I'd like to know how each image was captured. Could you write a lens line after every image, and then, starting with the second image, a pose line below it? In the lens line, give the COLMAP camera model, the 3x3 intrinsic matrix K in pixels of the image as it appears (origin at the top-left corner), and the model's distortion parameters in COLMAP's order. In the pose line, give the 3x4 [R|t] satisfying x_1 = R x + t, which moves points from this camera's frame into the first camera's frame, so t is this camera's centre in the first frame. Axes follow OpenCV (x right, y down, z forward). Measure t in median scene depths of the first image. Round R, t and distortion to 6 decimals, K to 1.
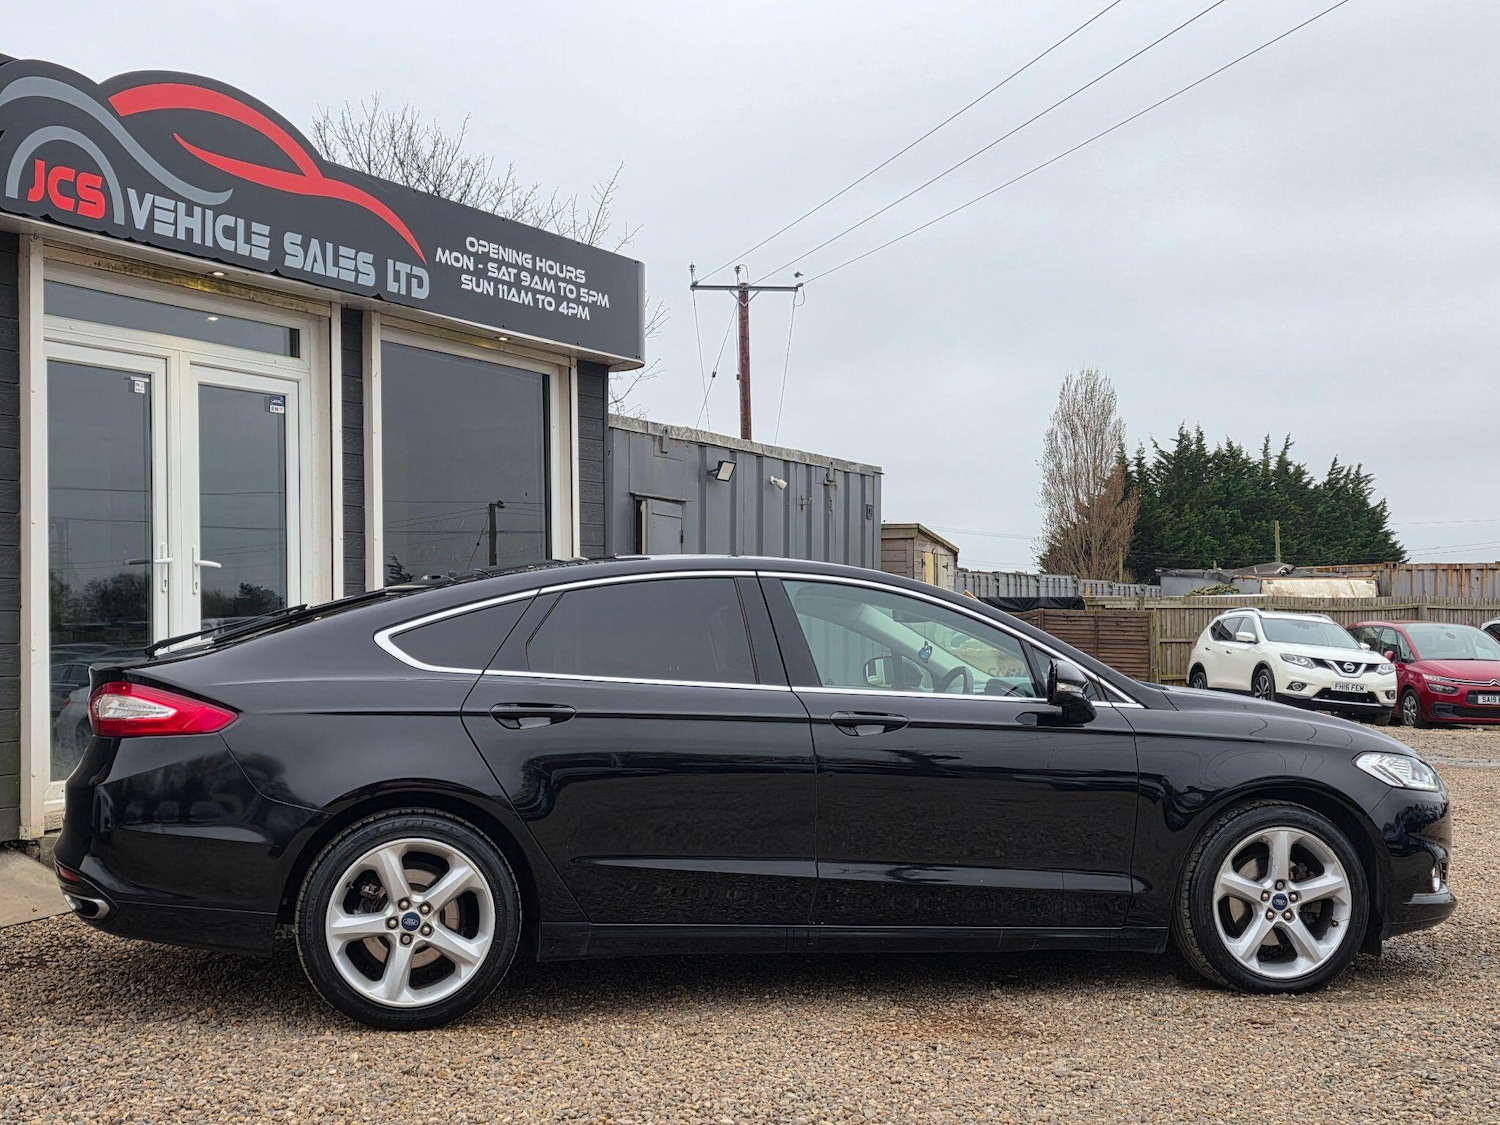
lens RADIAL K [[1961.9, 0, 763.9], [0, 1961.9, 575.8], [0, 0, 1]] dist [0.101128, 0.000000]
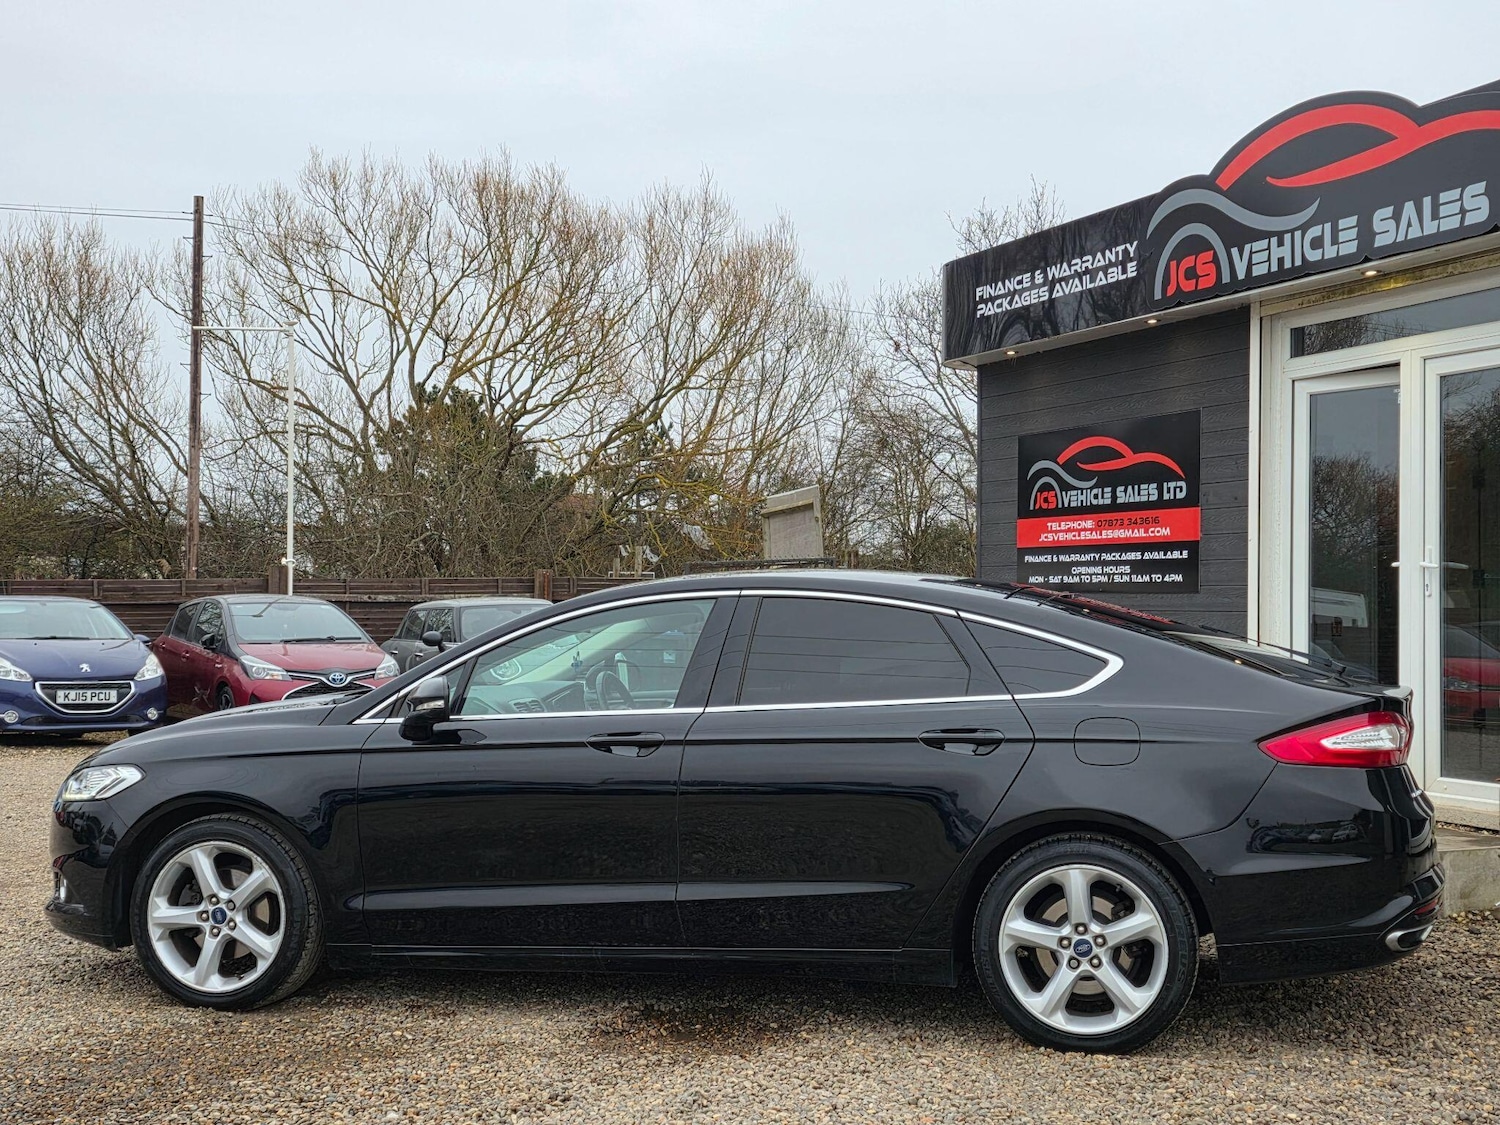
lens RADIAL K [[1961.9, 0, 754.9], [0, 1961.9, 590.2], [0, 0, 1]] dist [0.101128, 0.000000]
pose [[-0.649185, -0.000603, -0.760630, 0.746536], [0.016789, 0.999745, -0.015122, 0.017428], [0.760445, -0.022587, -0.649009, 1.547772]]
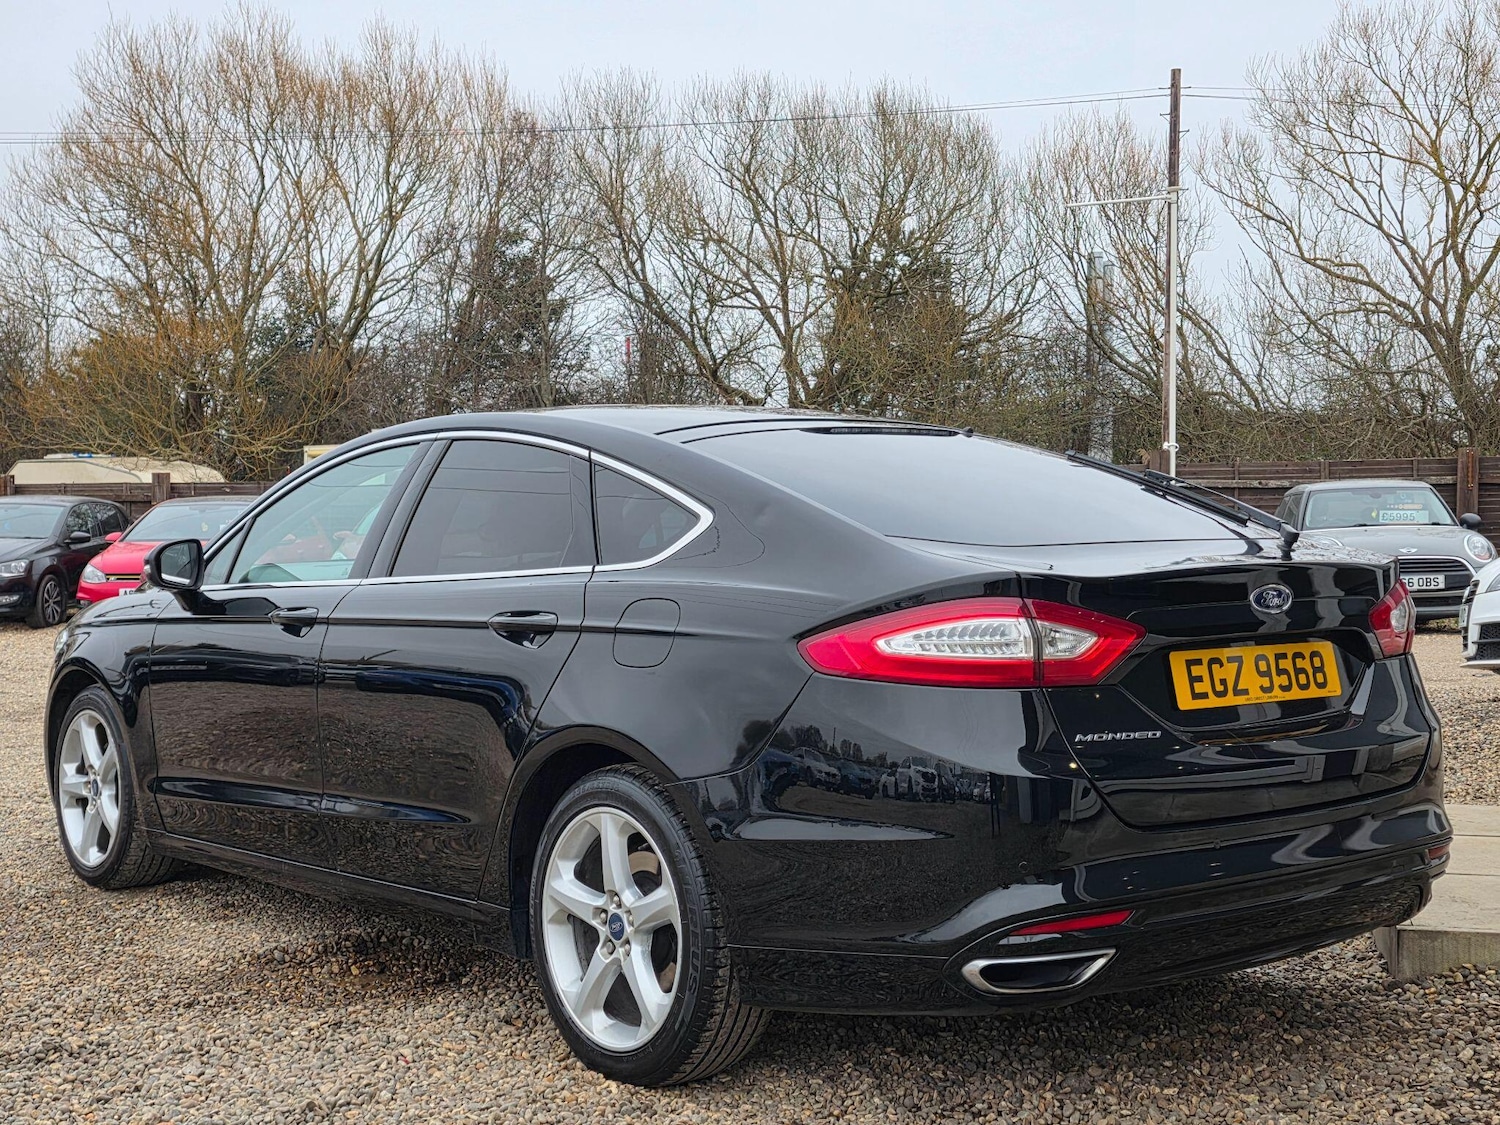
lens RADIAL K [[1961.9, 0, 745.8], [0, 1961.9, 555.8], [0, 0, 1]] dist [0.101128, 0.000000]
pose [[-0.975594, 0.015394, -0.219041, 0.184654], [0.014062, 0.999872, 0.007639, 0.041782], [0.219130, 0.004373, -0.975686, 1.668058]]
